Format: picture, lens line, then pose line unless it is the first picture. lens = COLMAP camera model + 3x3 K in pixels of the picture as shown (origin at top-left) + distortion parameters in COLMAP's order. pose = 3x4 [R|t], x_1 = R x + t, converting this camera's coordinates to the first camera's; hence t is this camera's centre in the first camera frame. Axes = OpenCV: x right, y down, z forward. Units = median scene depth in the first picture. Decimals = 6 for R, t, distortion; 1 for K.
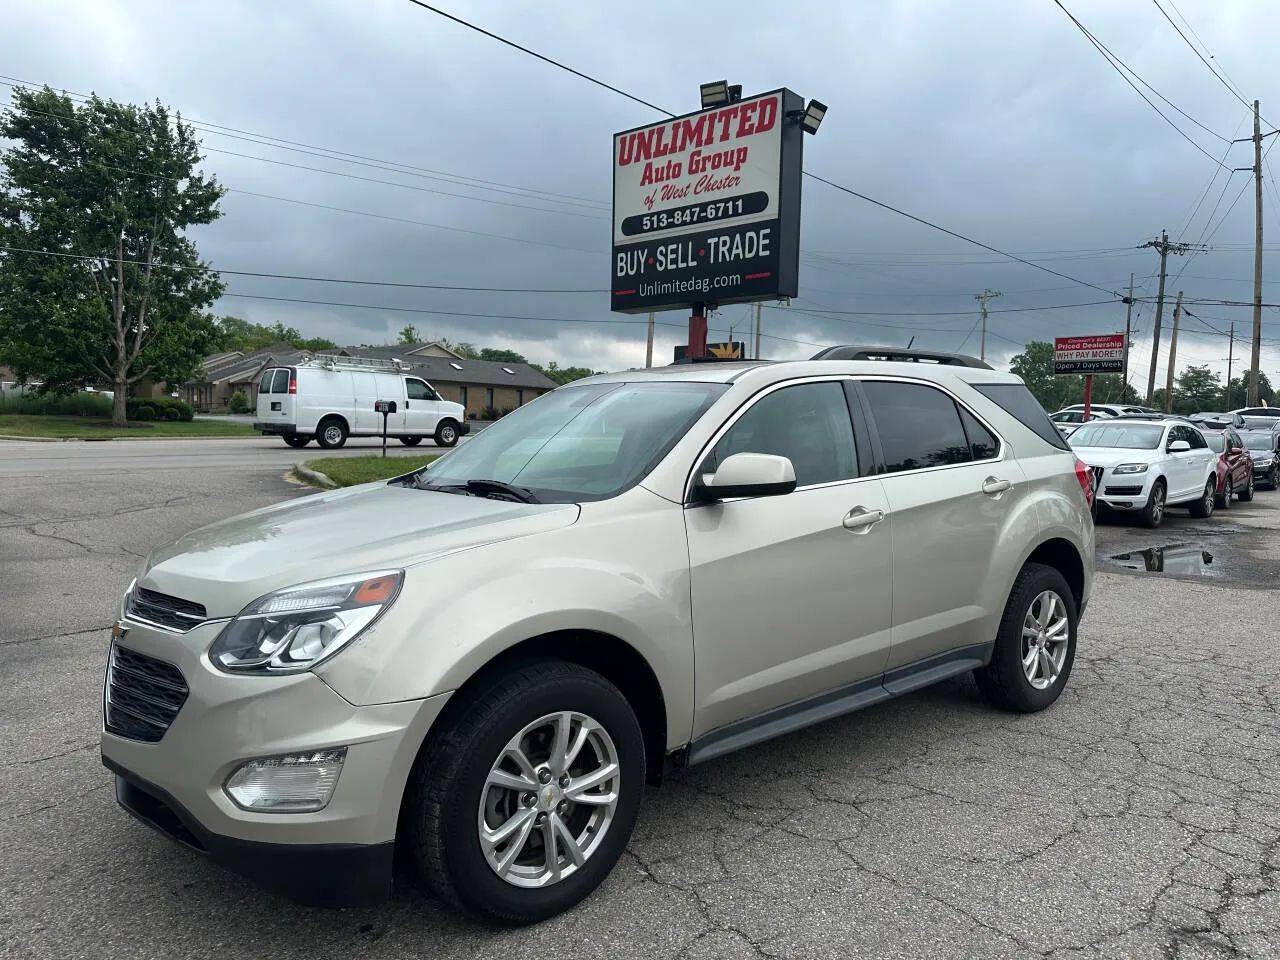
lens RADIAL K [[905.5, 0, 632.2], [0, 905.5, 473.8], [0, 0, 1]] dist [0.008873, -0.013756]
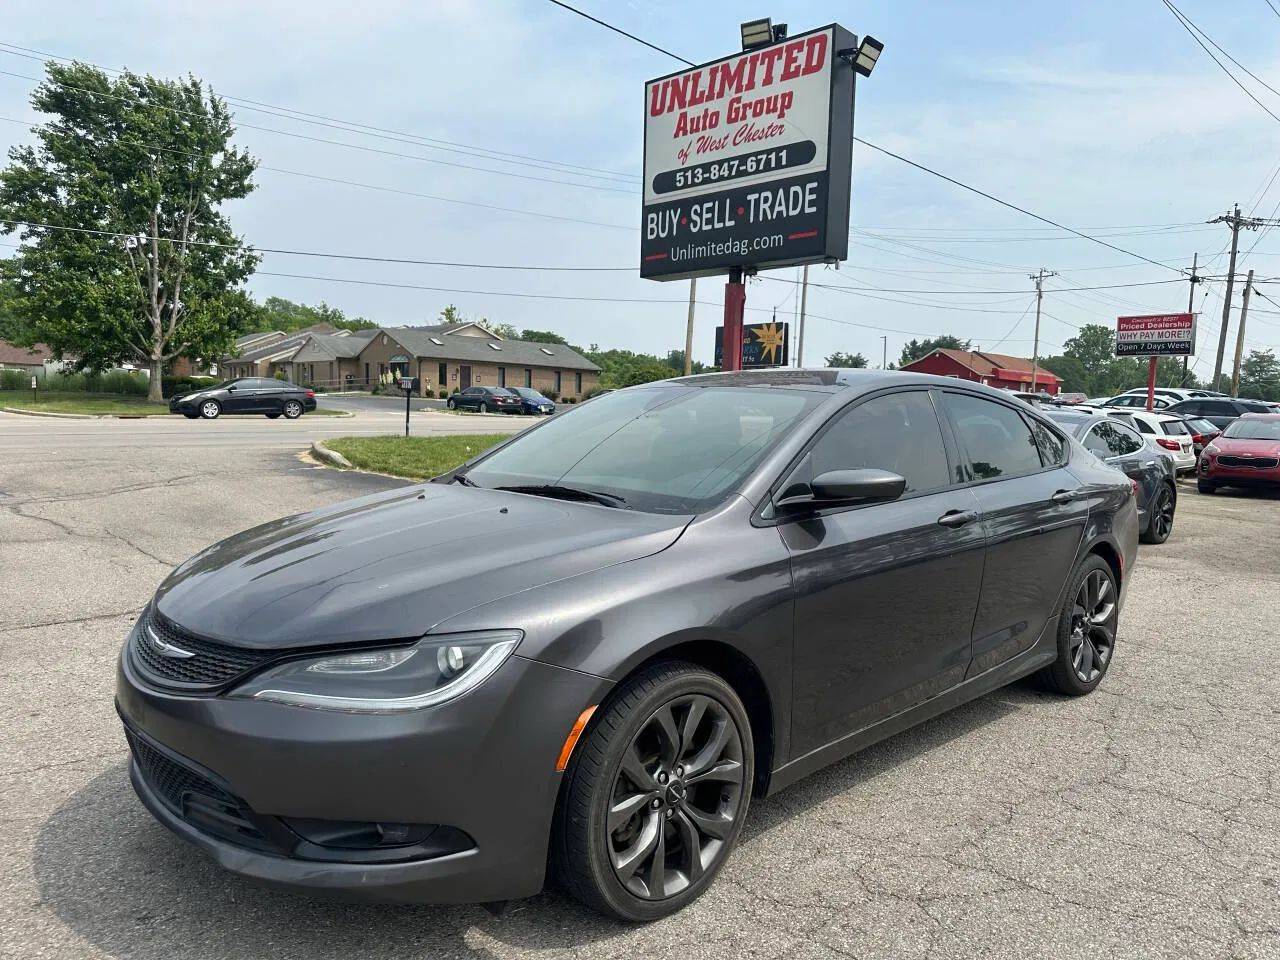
lens RADIAL K [[904.0, 0, 637.6], [0, 904.0, 482.7], [0, 0, 1]] dist [0.001459, -0.008273]
pose [[0.999112, 0.010552, -0.040784, 0.013552], [-0.009377, 0.999538, 0.028905, 0.001402], [0.041070, -0.028497, 0.998750, 0.085849]]
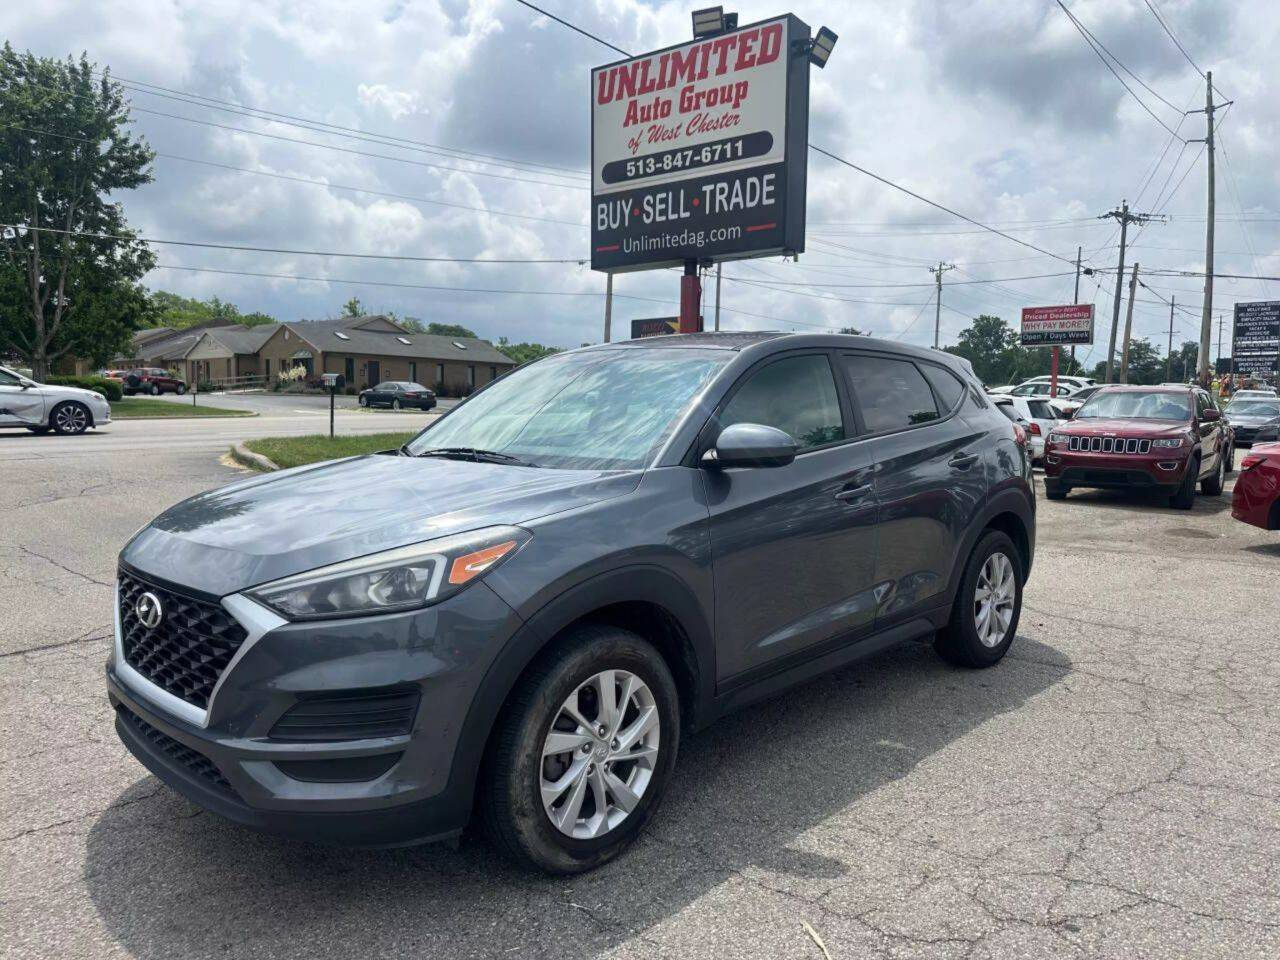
lens RADIAL K [[907.3, 0, 639.8], [0, 907.3, 475.4], [0, 0, 1]] dist [-0.006437, 0.000580]
pose [[0.997936, -0.013149, 0.062852, -0.036202], [0.011390, 0.999536, 0.028262, -0.002140], [-0.063195, -0.027488, 0.997623, 0.107611]]
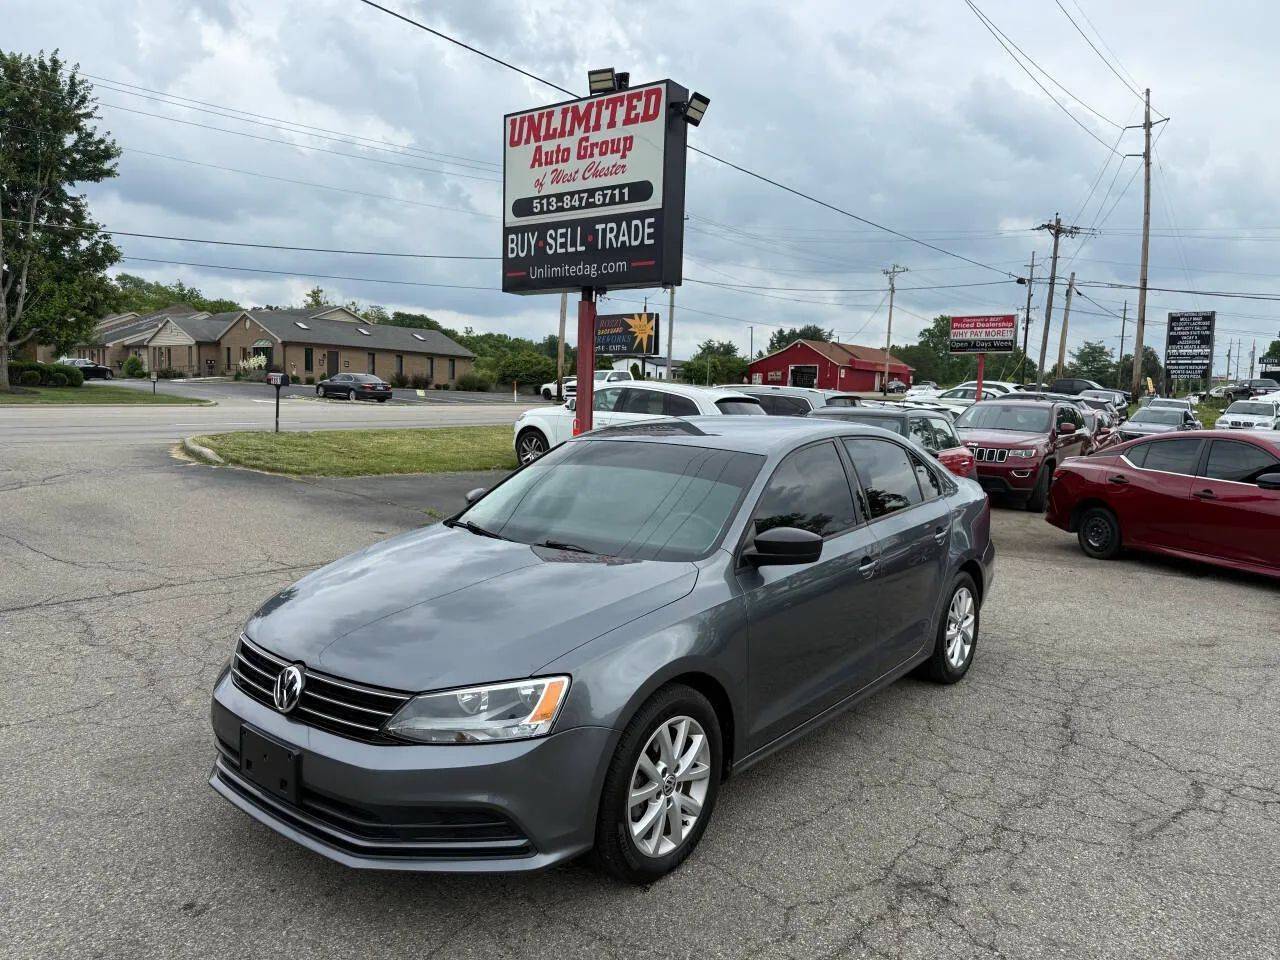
lens RADIAL K [[910.7, 0, 625.5], [0, 910.7, 472.2], [0, 0, 1]] dist [0.003426, -0.008601]
pose [[0.996708, 0.004175, 0.080966, 0.034685], [-0.006991, 0.999379, 0.034526, -0.016375], [-0.080771, -0.034978, 0.996119, -0.030643]]
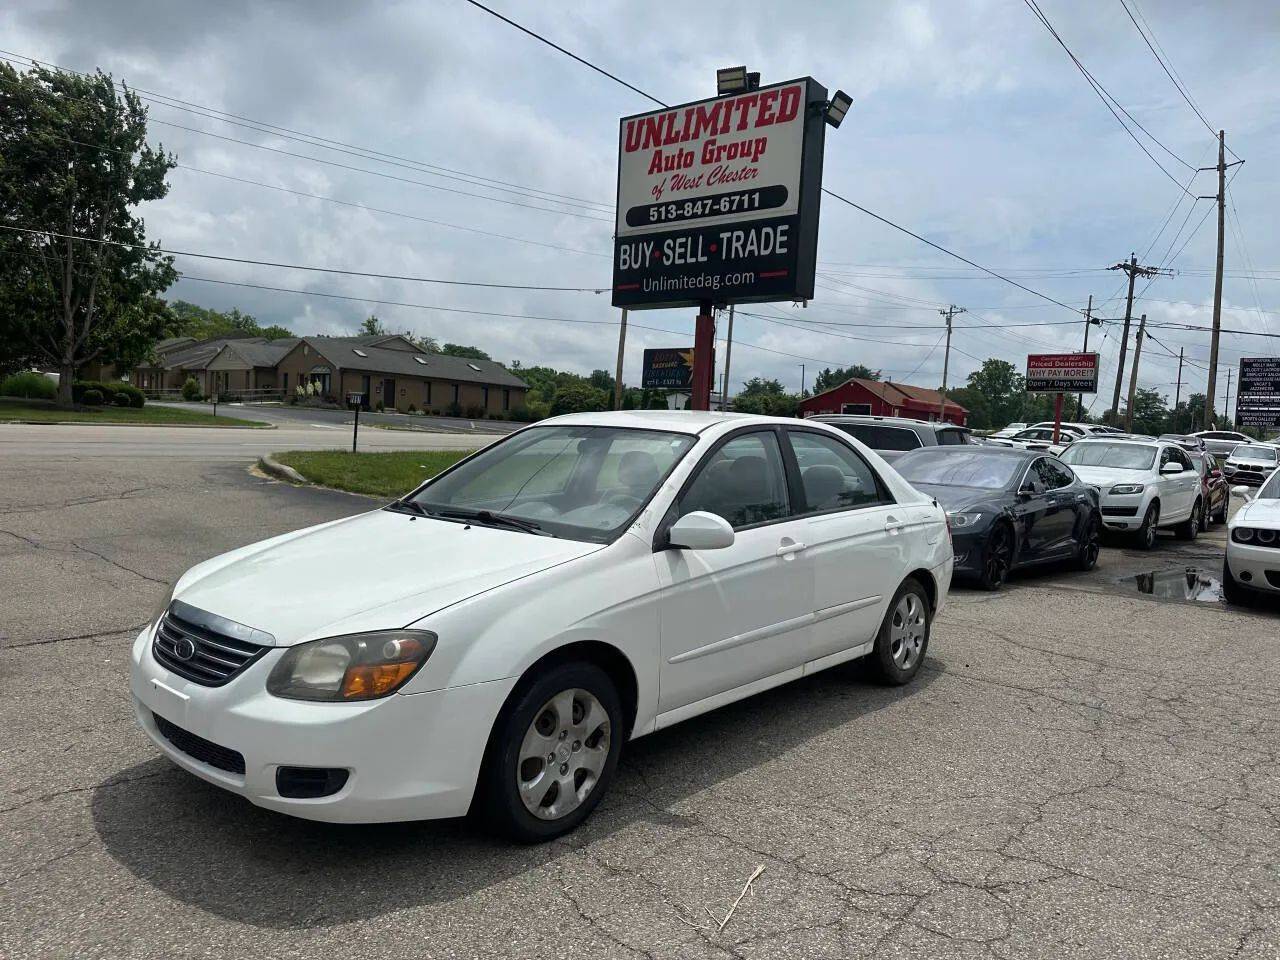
lens RADIAL K [[904.0, 0, 637.6], [0, 904.0, 482.7], [0, 0, 1]] dist [0.001459, -0.008273]
pose [[0.998042, 0.031324, 0.054147, -0.044089], [-0.031709, 0.999477, 0.006268, -0.002294], [-0.053922, -0.007973, 0.998513, 0.059245]]
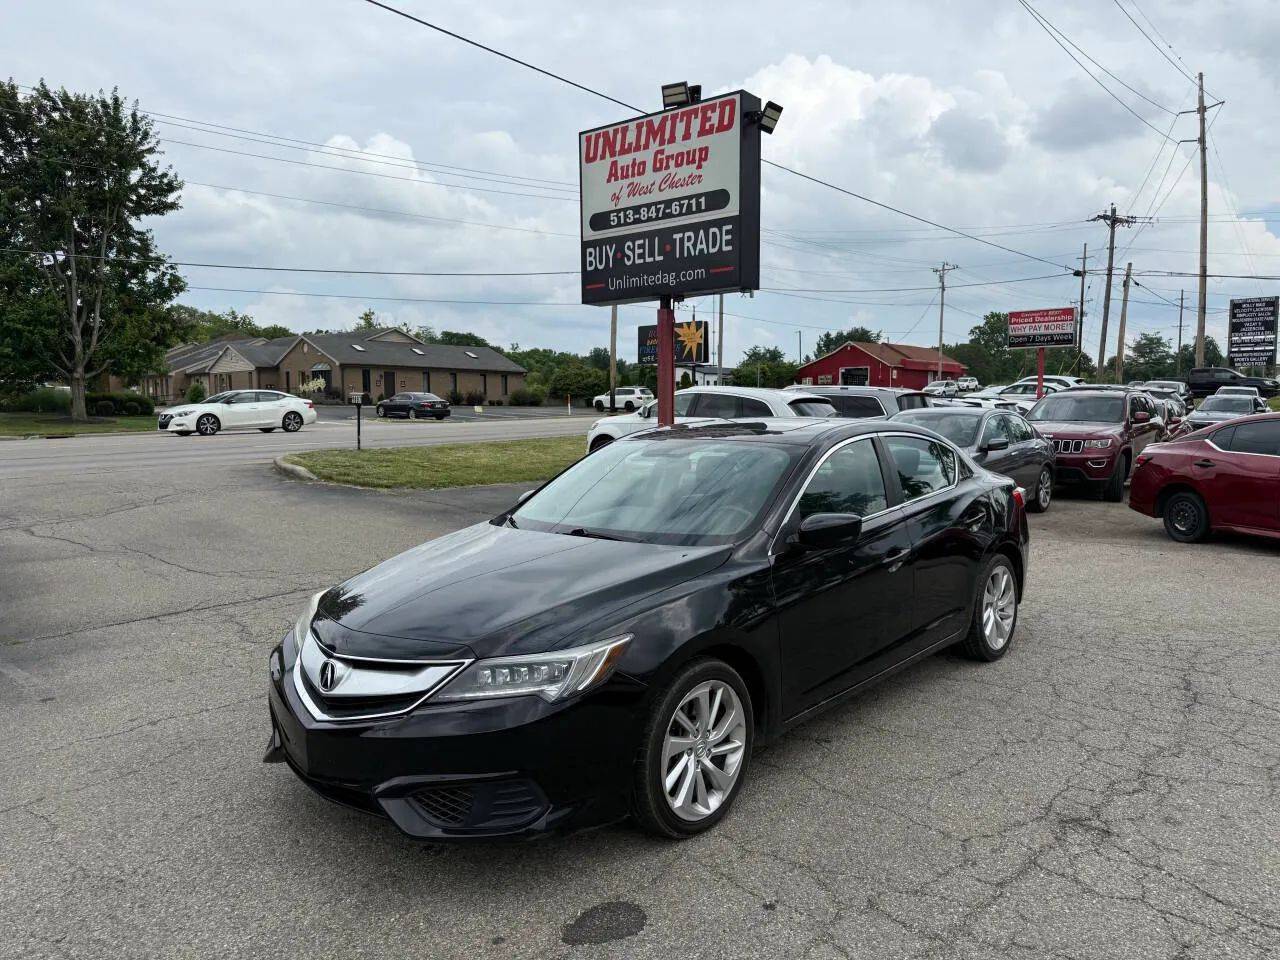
lens RADIAL K [[913.8, 0, 634.3], [0, 913.8, 482.3], [0, 0, 1]] dist [0.000777, -0.006245]
pose [[0.998780, -0.029048, 0.039946, -0.011490], [0.027749, 0.999080, 0.032692, -0.008154], [-0.040859, -0.031543, 0.998667, -0.061116]]
